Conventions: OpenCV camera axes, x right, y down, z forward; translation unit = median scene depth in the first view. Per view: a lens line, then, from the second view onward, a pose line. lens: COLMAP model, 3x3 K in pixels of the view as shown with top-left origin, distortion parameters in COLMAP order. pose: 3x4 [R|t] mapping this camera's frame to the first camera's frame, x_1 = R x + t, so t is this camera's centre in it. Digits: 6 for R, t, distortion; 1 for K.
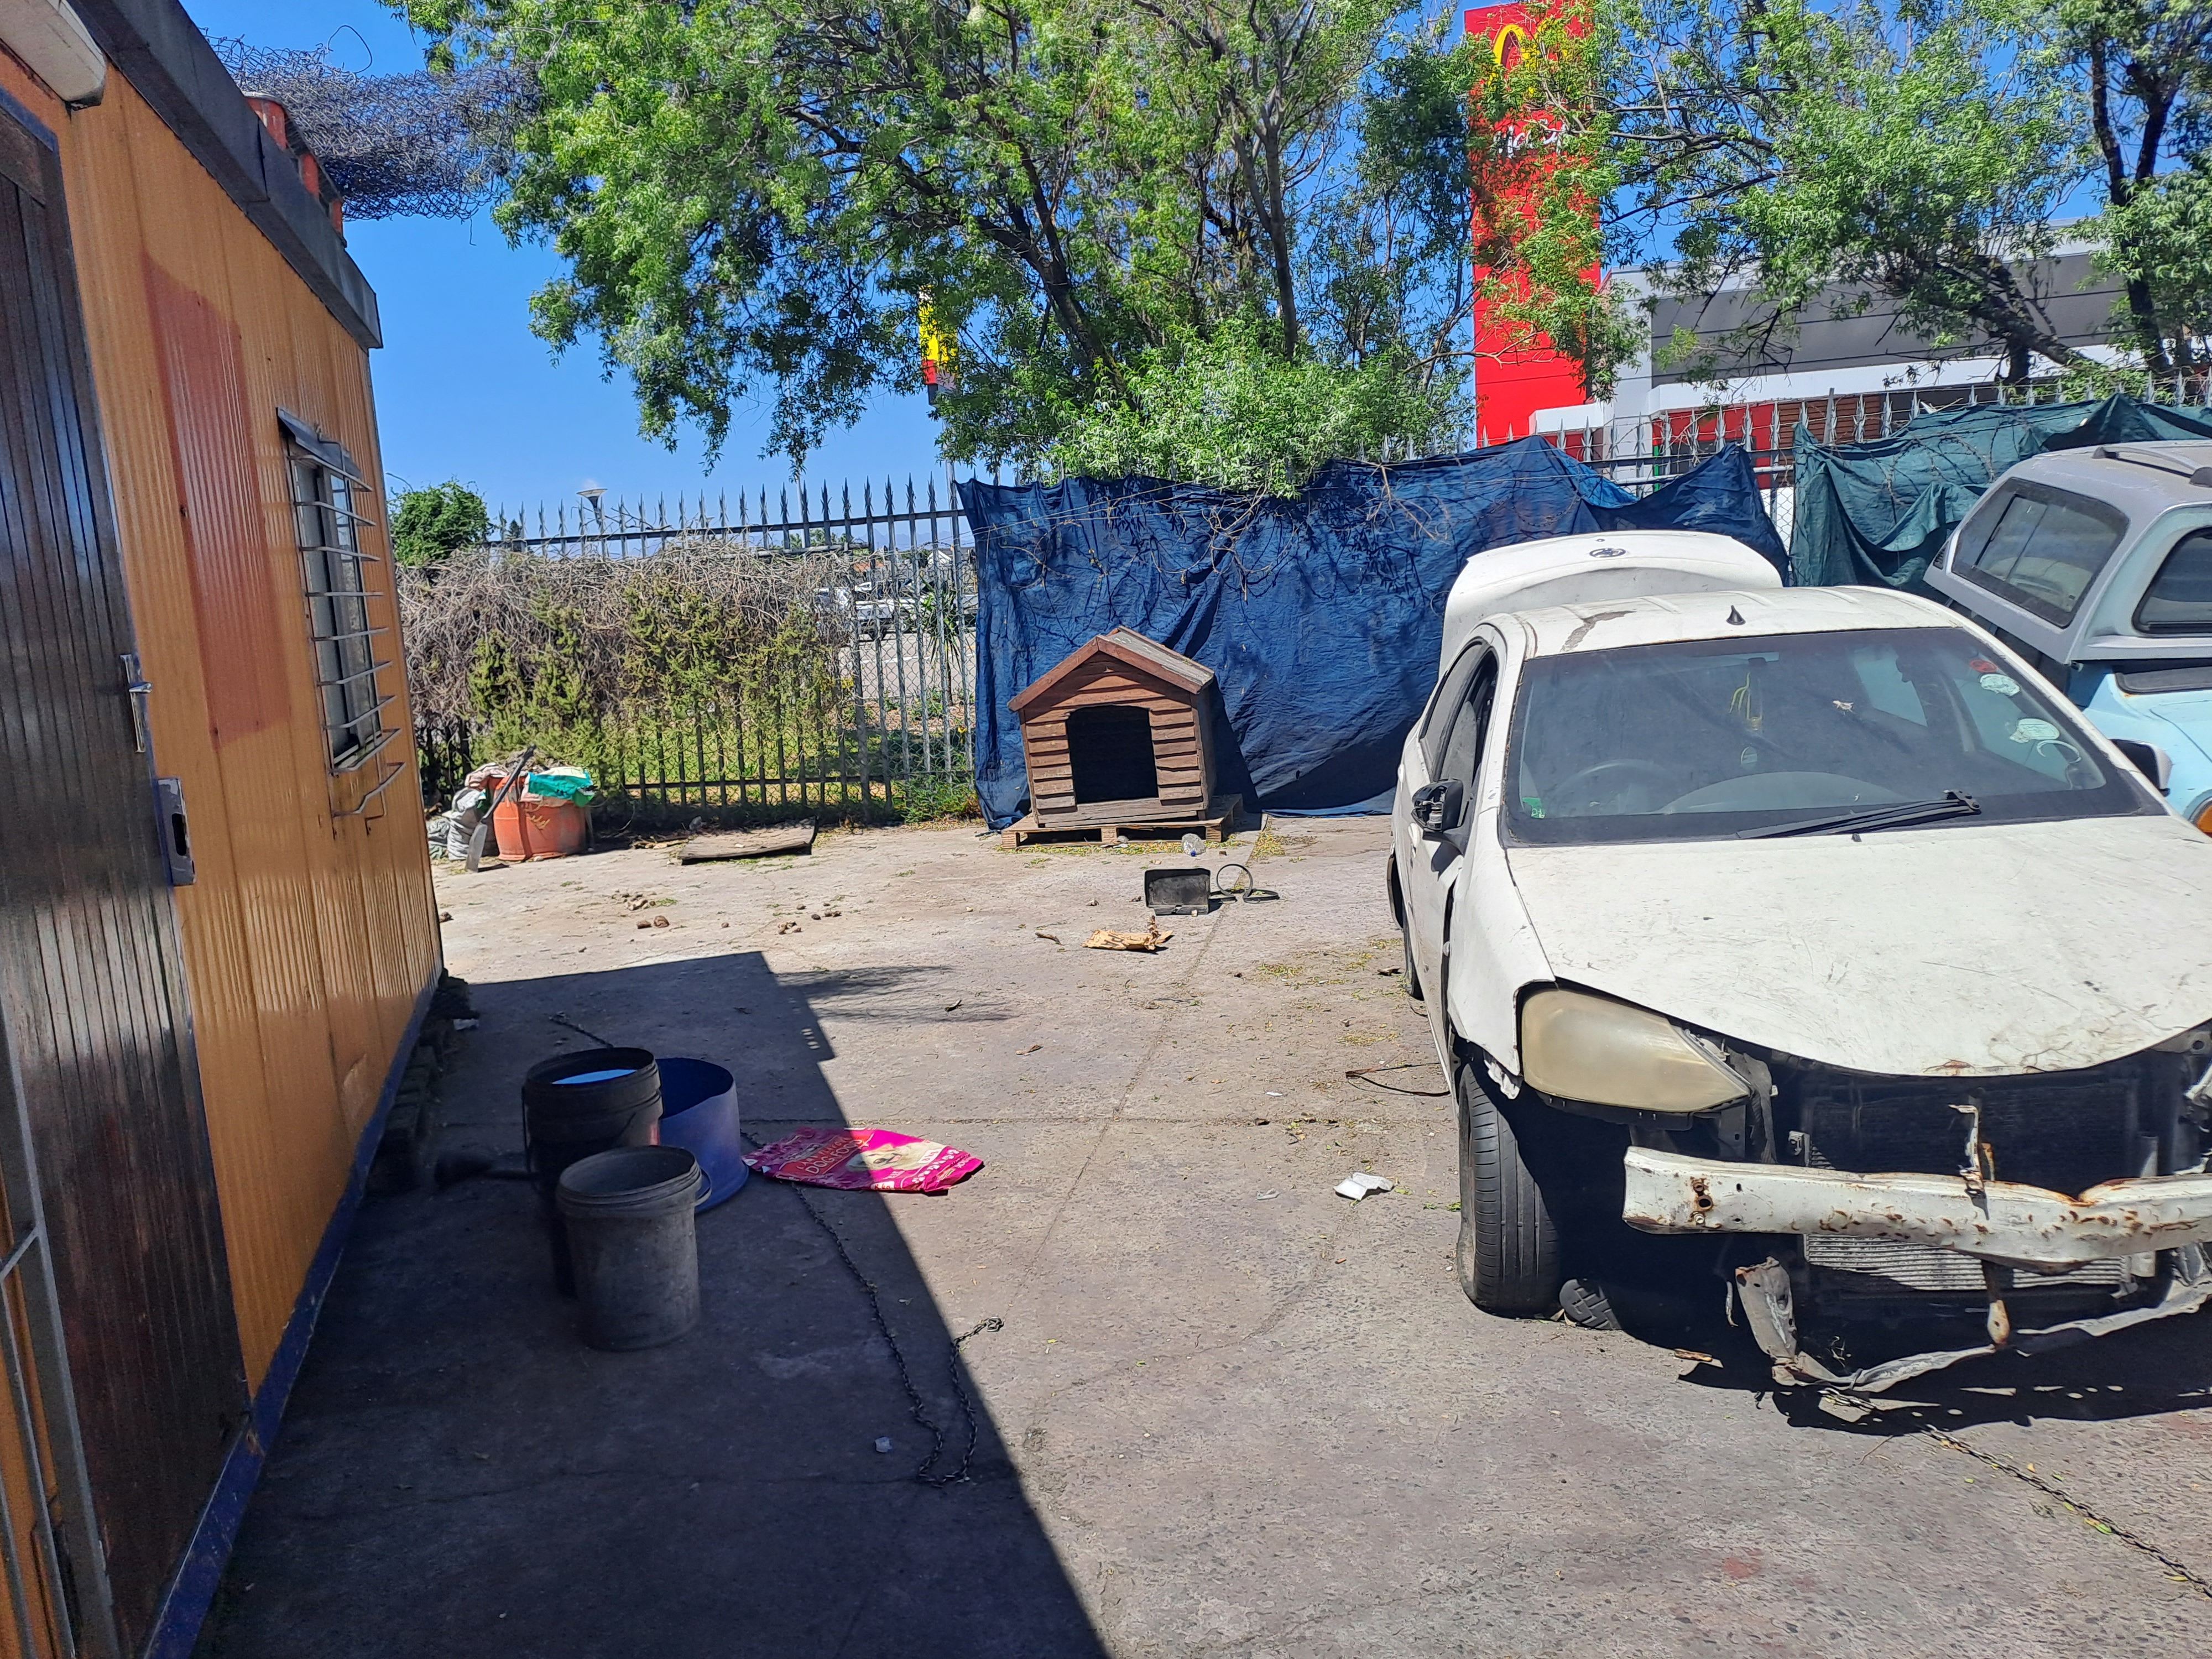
lens RADIAL K [[1654.4, 0, 1051.3], [0, 1654.4, 819.3], [0, 0, 1]] dist [0.047688, -0.050171]
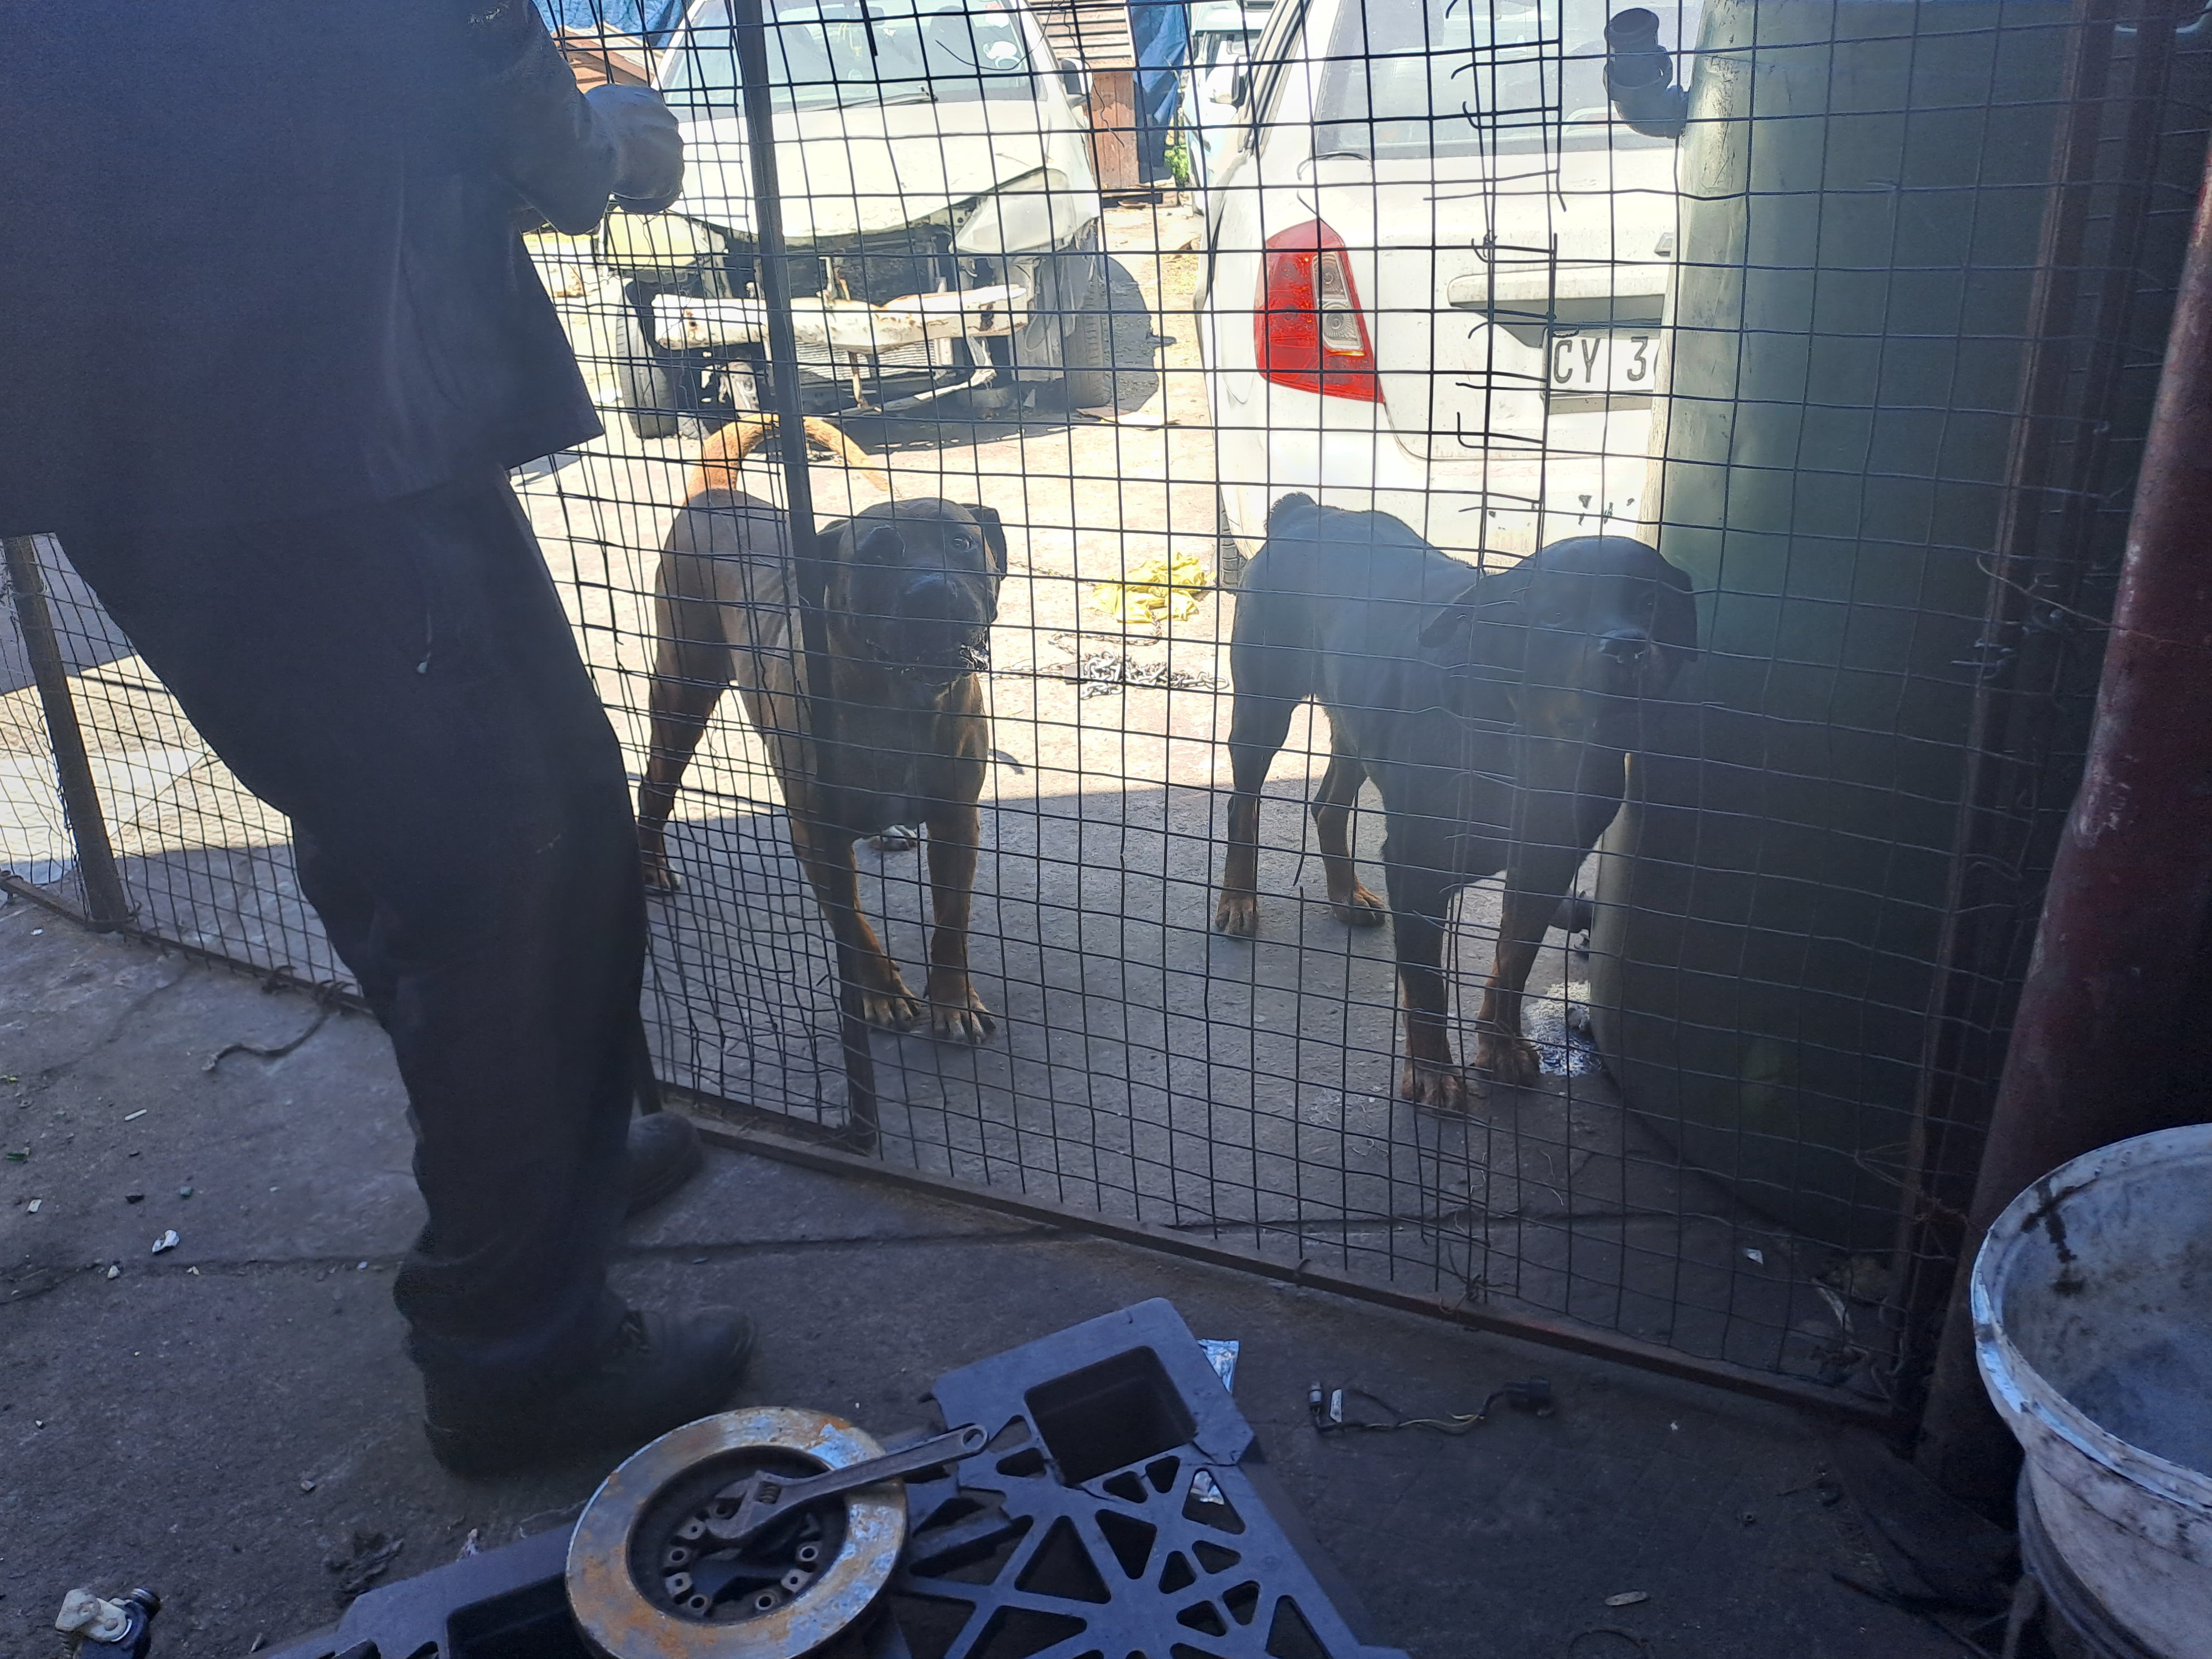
lens RADIAL K [[1654.4, 0, 1109.3], [0, 1654.4, 923.8], [0, 0, 1]] dist [0.047688, -0.050171]
pose [[0.982258, -0.071473, 0.173379, 0.149559], [0.008179, 0.939971, 0.341156, 0.072446], [-0.187355, -0.333686, 0.923879, -0.277914]]
